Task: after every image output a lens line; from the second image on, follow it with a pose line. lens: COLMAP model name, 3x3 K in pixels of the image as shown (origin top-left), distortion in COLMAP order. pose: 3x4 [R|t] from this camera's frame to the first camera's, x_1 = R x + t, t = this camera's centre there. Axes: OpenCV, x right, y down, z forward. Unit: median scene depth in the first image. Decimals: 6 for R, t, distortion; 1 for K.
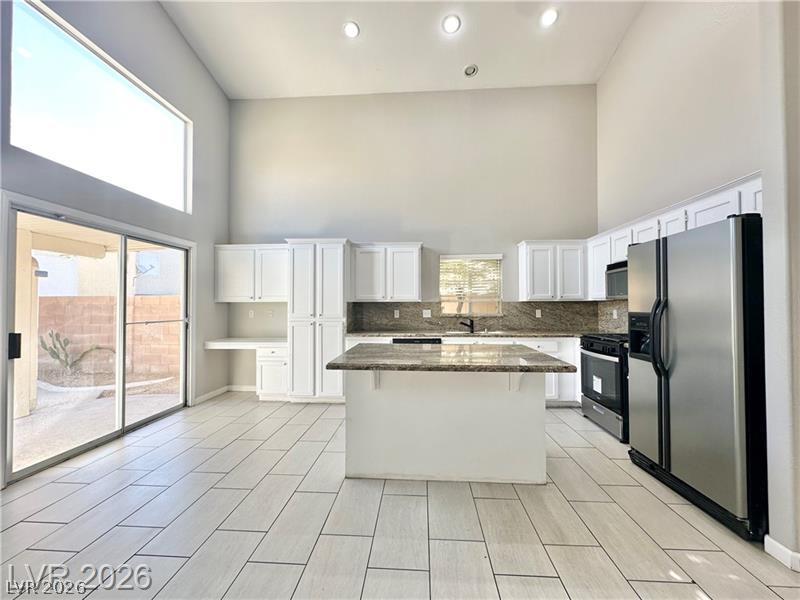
lens RADIAL K [[321.1, 0, 400.5], [0, 321.1, 299.8], [0, 0, 1]] dist [-0.000936, -0.000066]
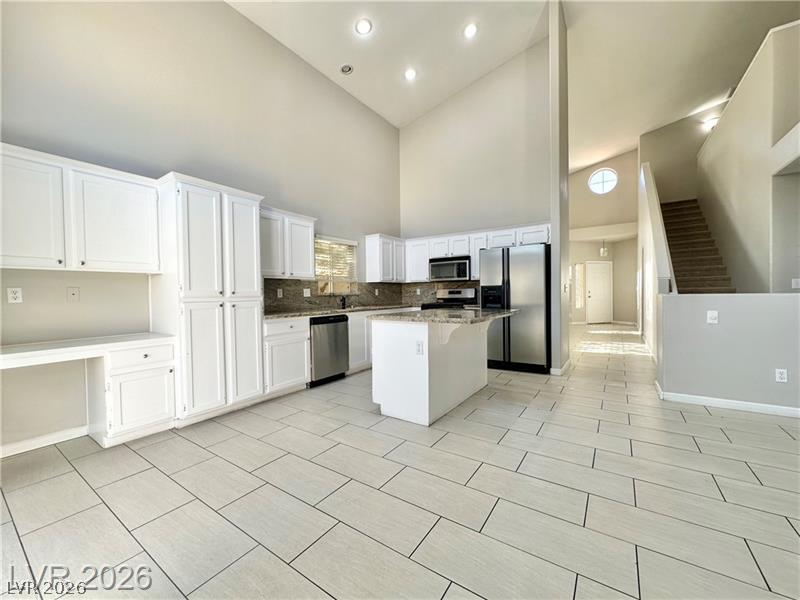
lens RADIAL K [[321.1, 0, 401.4], [0, 321.1, 299.9], [0, 0, 1]] dist [-0.000936, -0.000066]
pose [[0.505911, -0.021863, 0.862309, -0.669527], [-0.000545, 0.999670, 0.025665, 0.043333], [-0.862586, -0.013454, 0.505732, 0.287729]]
